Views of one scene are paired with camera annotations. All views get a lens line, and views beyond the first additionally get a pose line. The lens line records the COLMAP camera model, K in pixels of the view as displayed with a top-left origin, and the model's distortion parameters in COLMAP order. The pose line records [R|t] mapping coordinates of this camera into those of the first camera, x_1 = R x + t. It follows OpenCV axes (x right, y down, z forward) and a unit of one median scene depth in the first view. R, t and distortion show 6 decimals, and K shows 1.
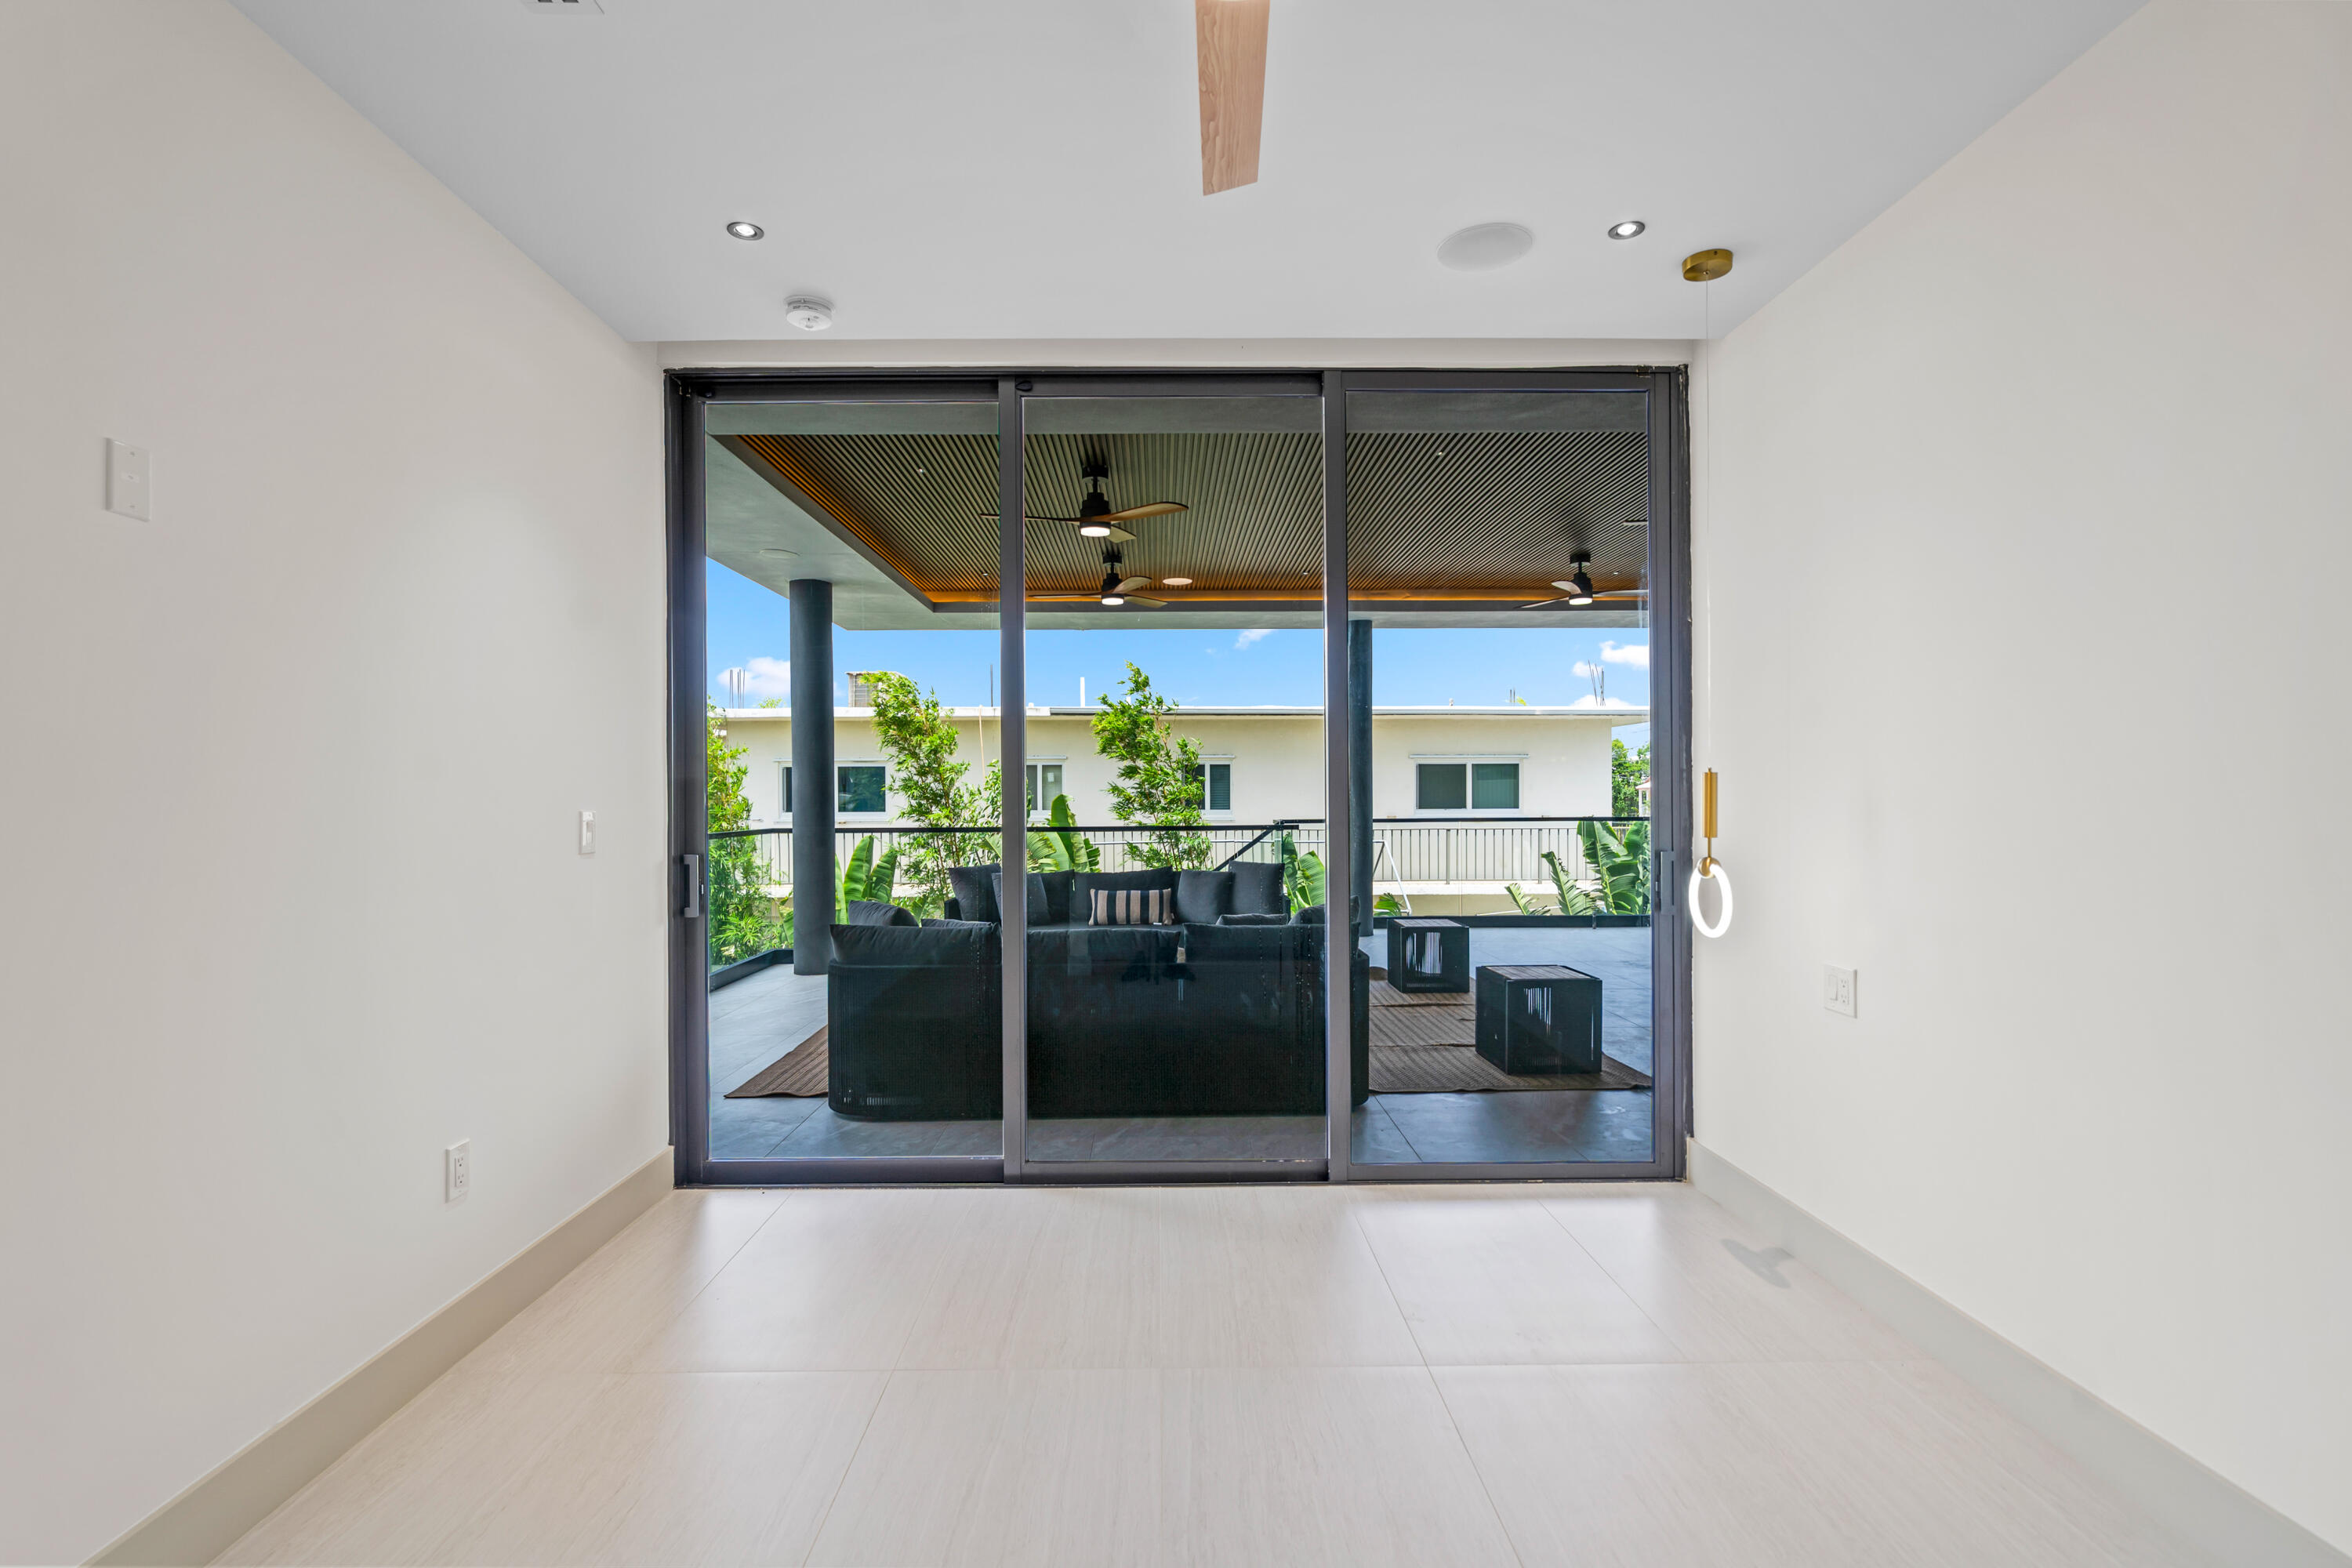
lens RADIAL K [[1073.4, 0, 1177.9], [0, 1073.4, 797.6], [0, 0, 1]] dist [-0.000204, 0.000239]
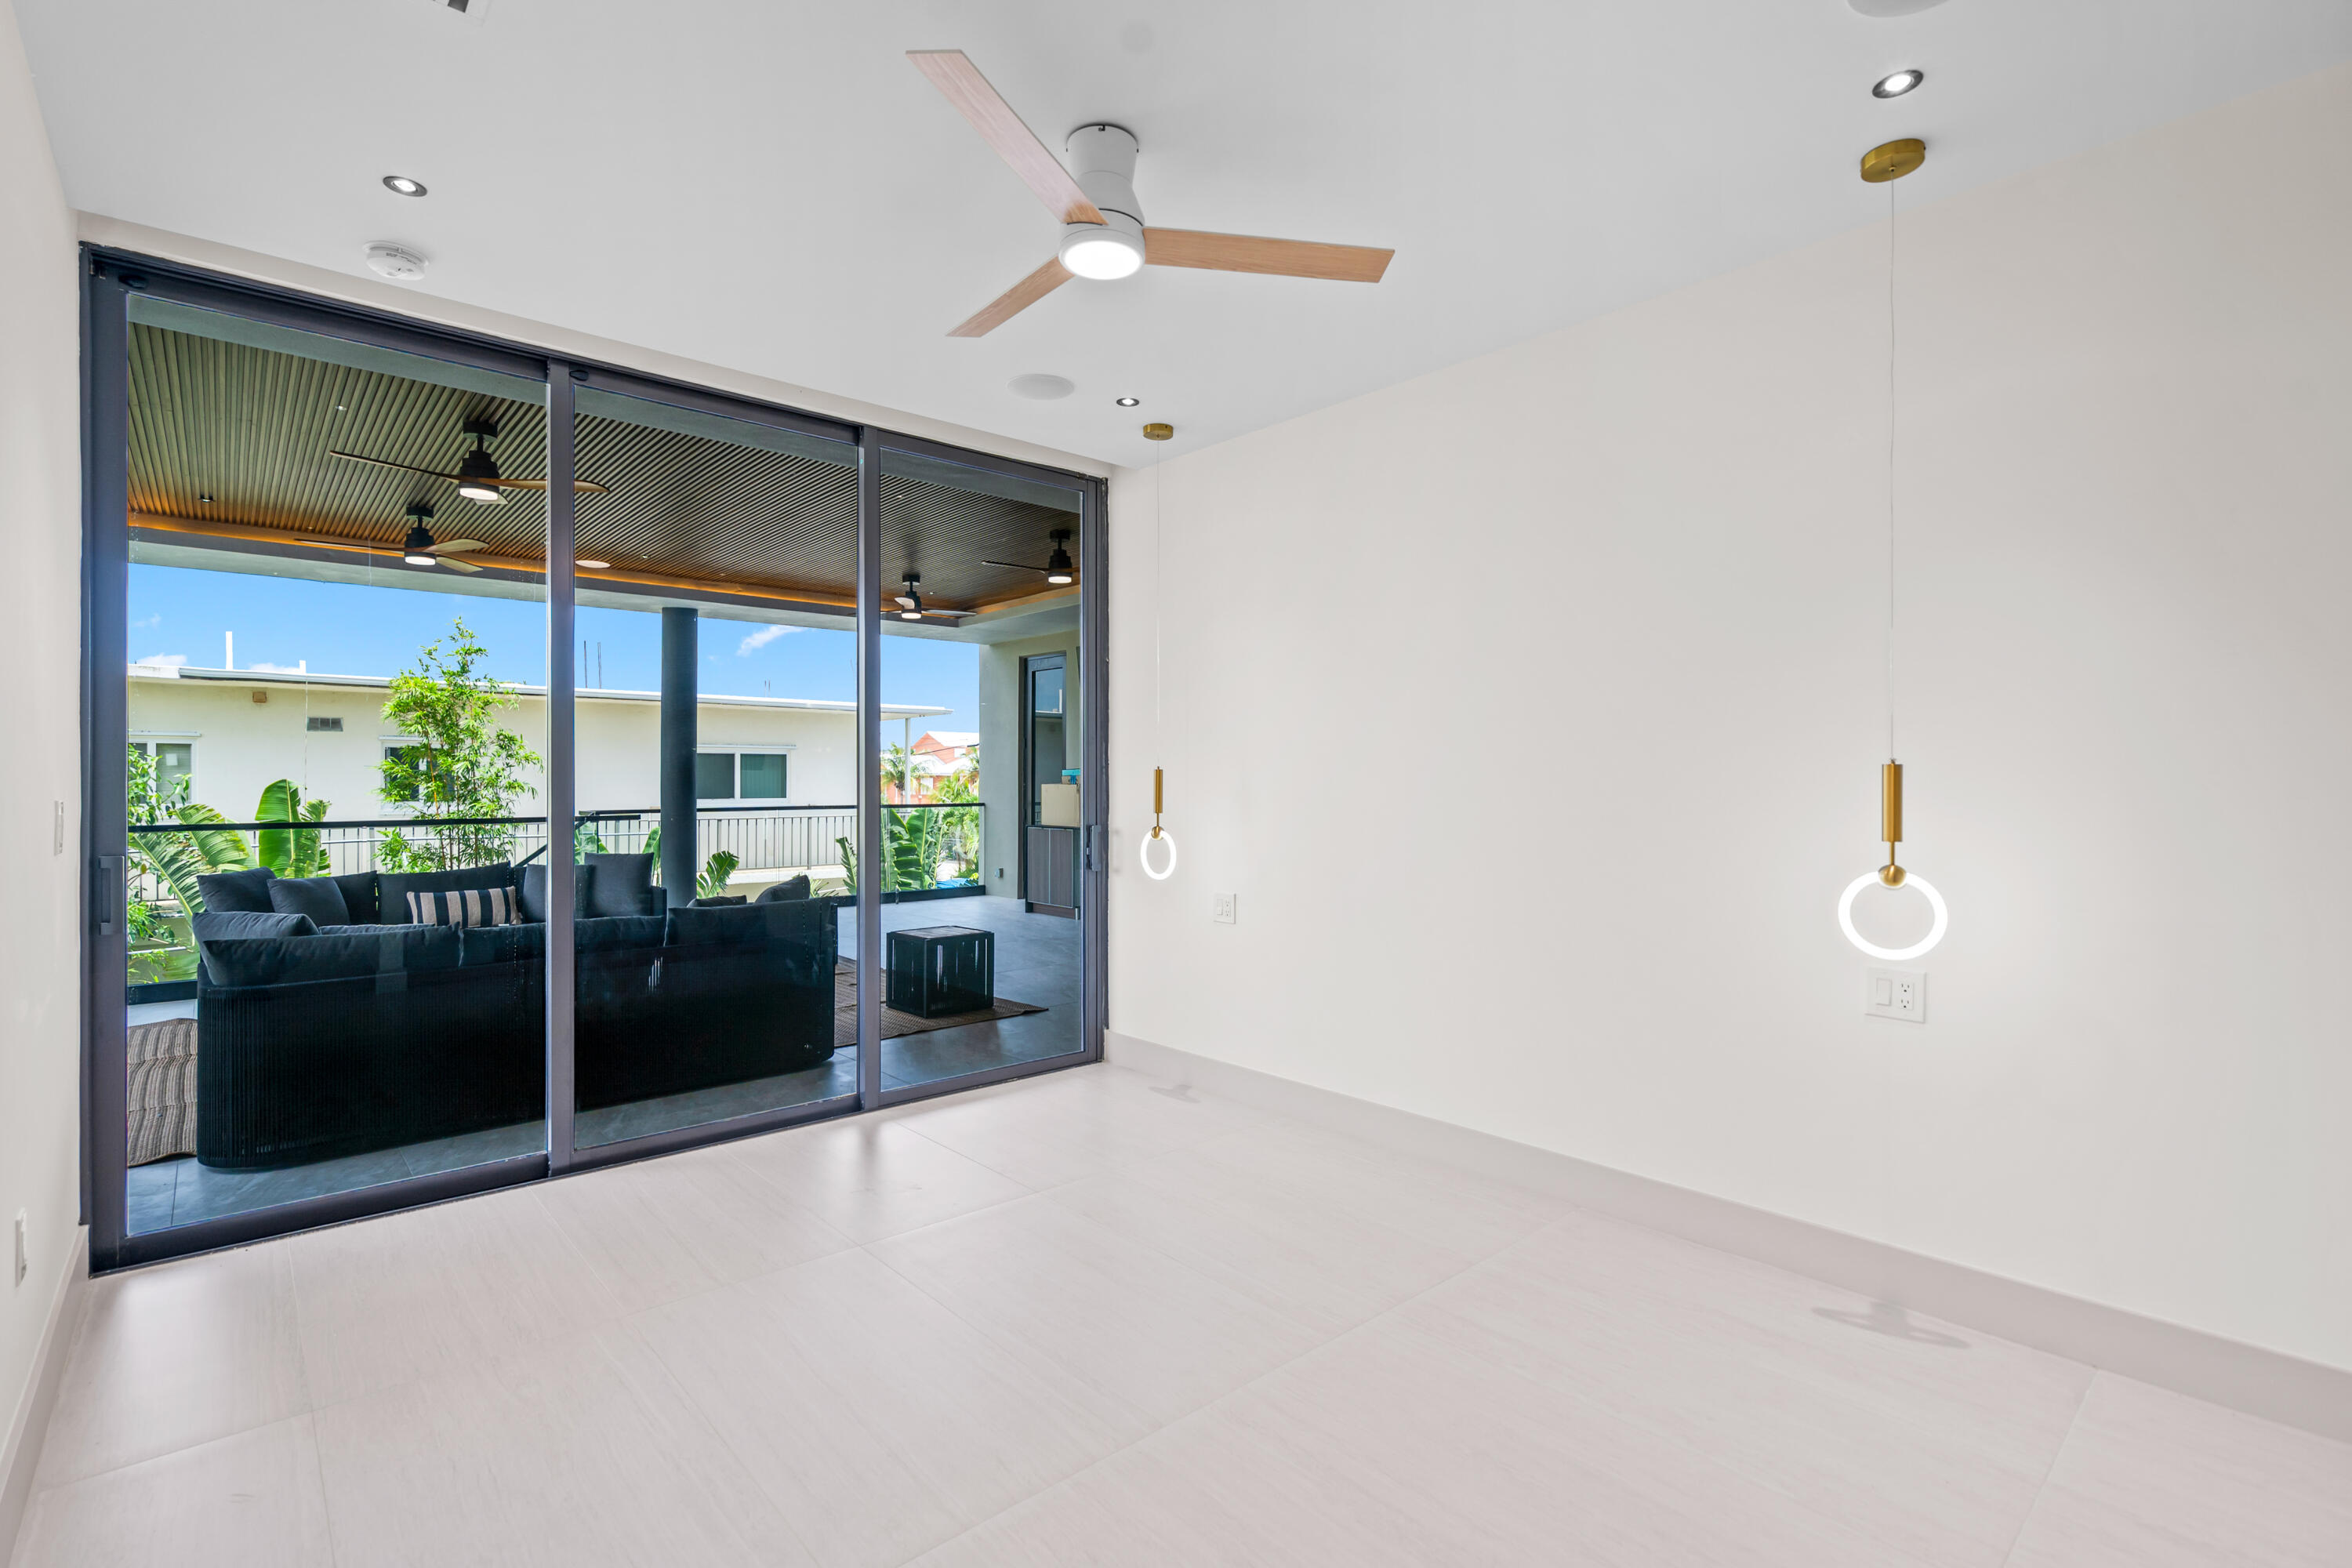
lens RADIAL K [[1069.7, 0, 1168.3], [0, 1069.7, 788.3], [0, 0, 1]] dist [-0.001628, 0.000046]
pose [[0.761233, 0.000494, 0.648479, -0.220257], [-0.000820, 1.000000, 0.000201, 0.001065], [-0.648478, -0.000685, 0.761233, -0.069304]]
